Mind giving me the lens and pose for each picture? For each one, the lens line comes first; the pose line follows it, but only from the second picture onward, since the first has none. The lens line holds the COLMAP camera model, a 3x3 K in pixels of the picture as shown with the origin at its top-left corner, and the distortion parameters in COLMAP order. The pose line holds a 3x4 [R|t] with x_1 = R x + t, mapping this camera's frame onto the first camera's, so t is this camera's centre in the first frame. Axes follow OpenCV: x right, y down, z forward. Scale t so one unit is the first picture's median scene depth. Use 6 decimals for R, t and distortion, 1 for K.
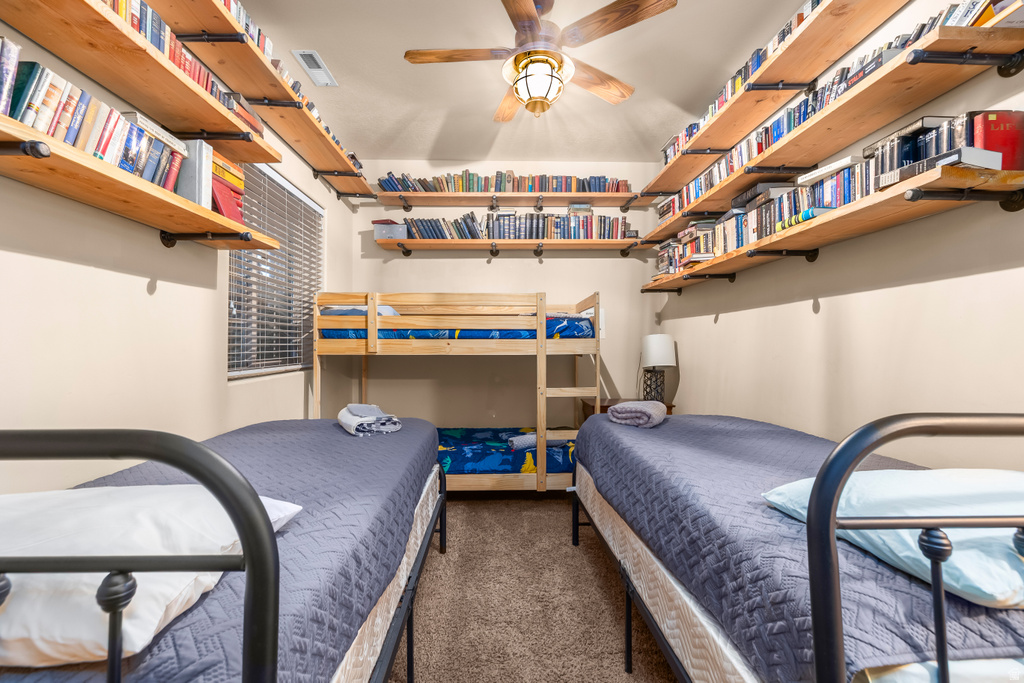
lens RADIAL K [[430.7, 0, 504.4], [0, 430.7, 342.7], [0, 0, 1]] dist [0.000012, 0.000023]
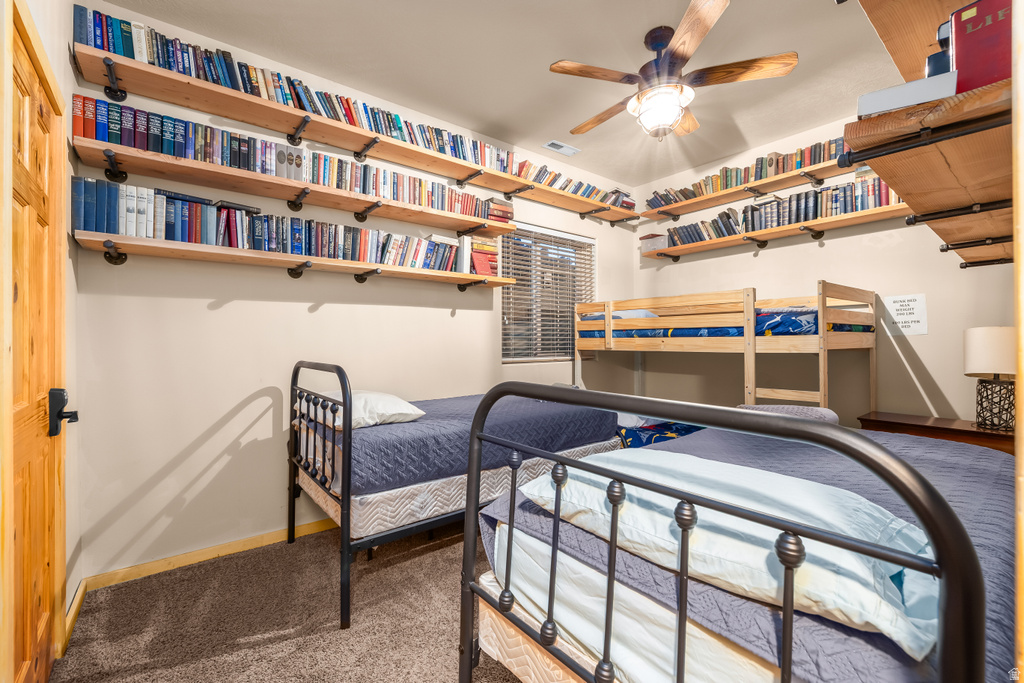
lens RADIAL K [[430.7, 0, 504.4], [0, 430.7, 342.7], [0, 0, 1]] dist [0.000012, 0.000023]
pose [[0.603908, 0.000812, -0.797054, 0.422950], [0.001093, 0.999998, 0.001846, 0.002782], [0.797053, -0.001986, 0.603905, -0.010529]]
